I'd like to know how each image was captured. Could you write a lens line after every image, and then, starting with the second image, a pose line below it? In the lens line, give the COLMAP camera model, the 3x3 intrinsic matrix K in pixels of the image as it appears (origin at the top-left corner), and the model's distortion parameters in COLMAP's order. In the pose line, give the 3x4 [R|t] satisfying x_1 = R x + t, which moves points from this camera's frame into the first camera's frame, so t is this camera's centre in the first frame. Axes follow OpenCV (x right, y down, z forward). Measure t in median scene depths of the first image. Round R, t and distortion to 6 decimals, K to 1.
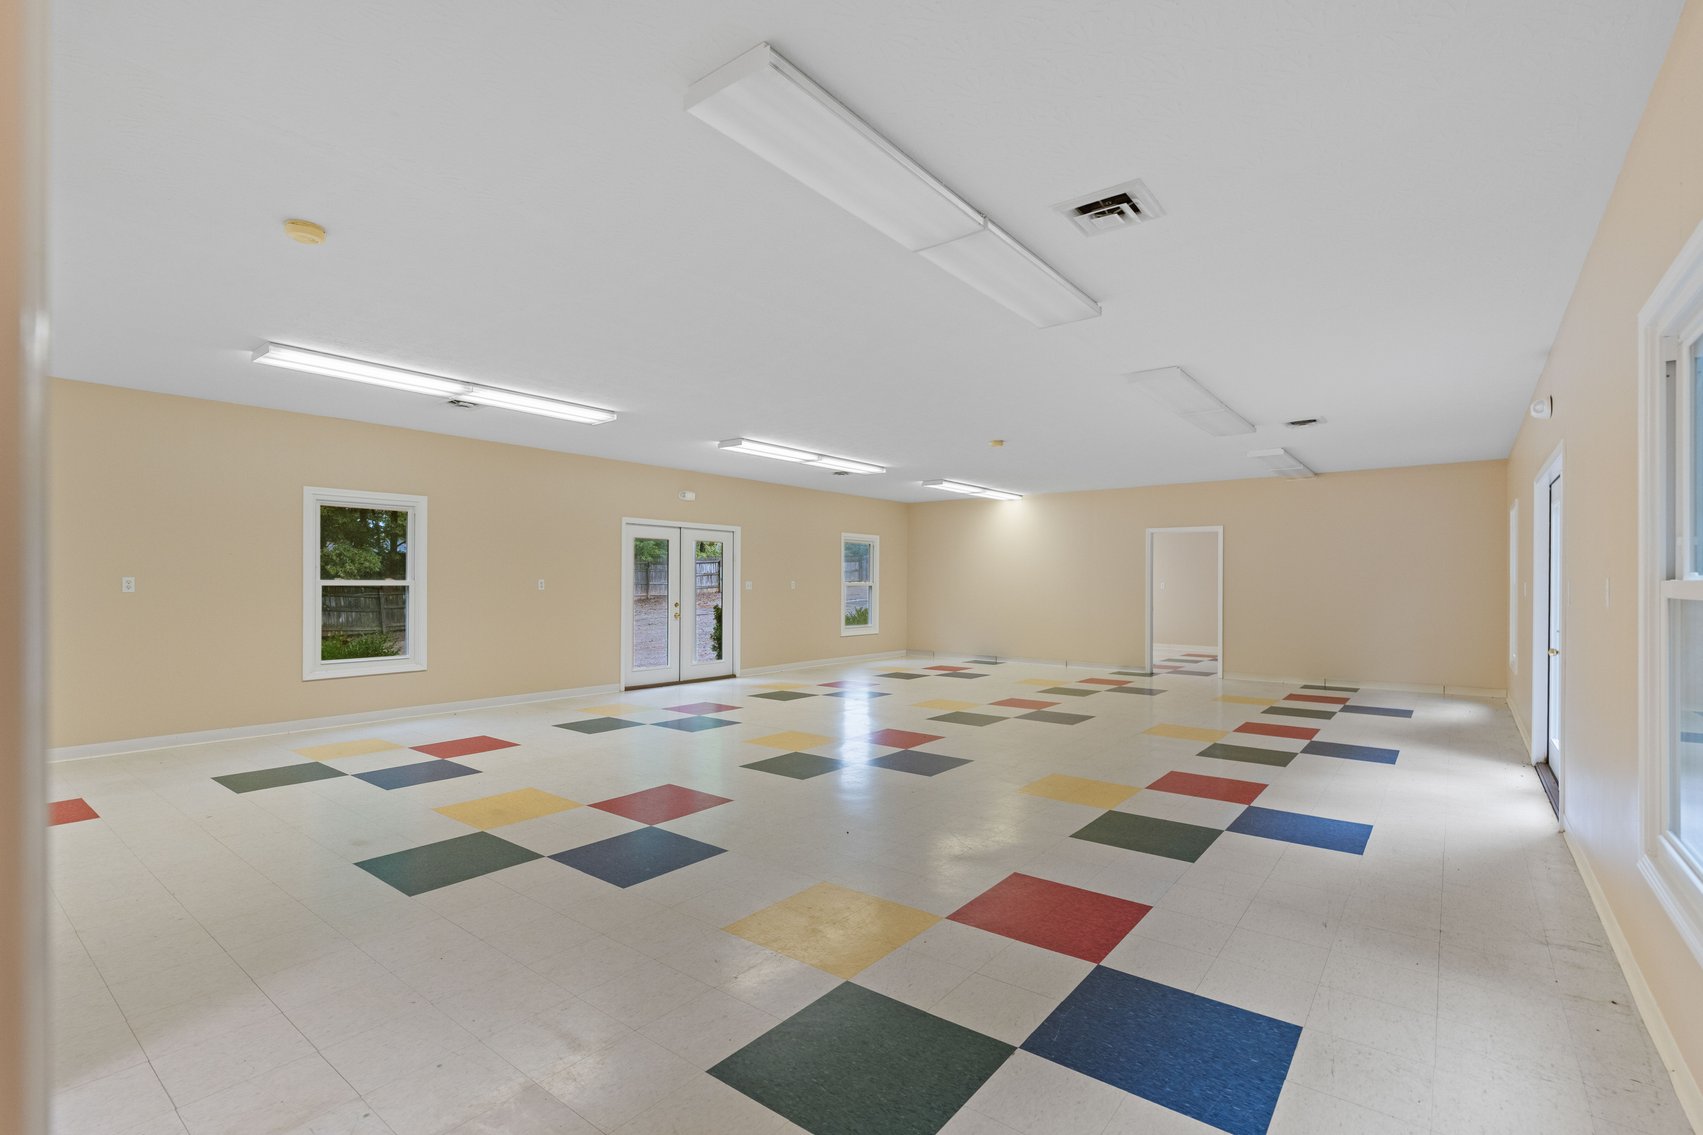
lens RADIAL K [[759.2, 0, 856.0], [0, 759.2, 574.9], [0, 0, 1]] dist [-0.007517, -0.000363]
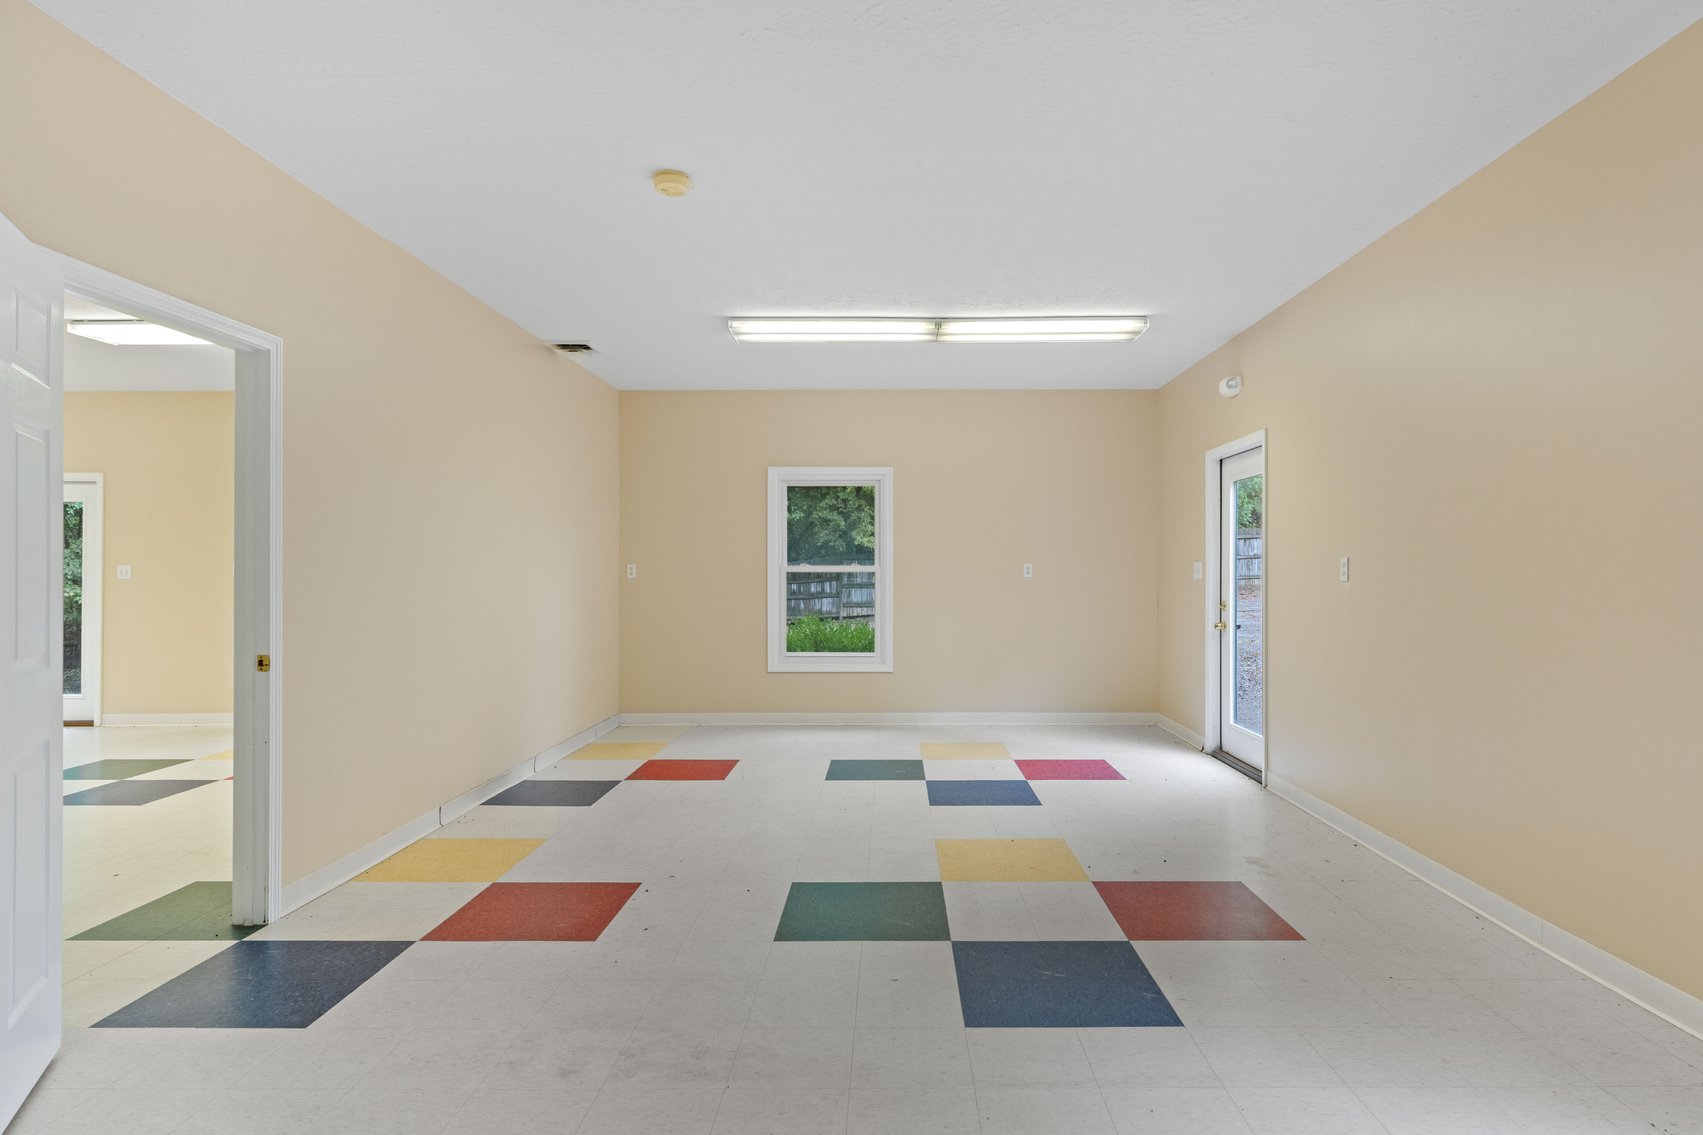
lens RADIAL K [[959.8, 0, 853.8], [0, 959.8, 572.7], [0, 0, 1]] dist [-0.000563, -0.000355]
pose [[0.597181, -0.001049, -0.802106, 0.268483], [0.014261, 0.999855, 0.009309, 0.004750], [0.801980, -0.016998, 0.597109, 0.337574]]
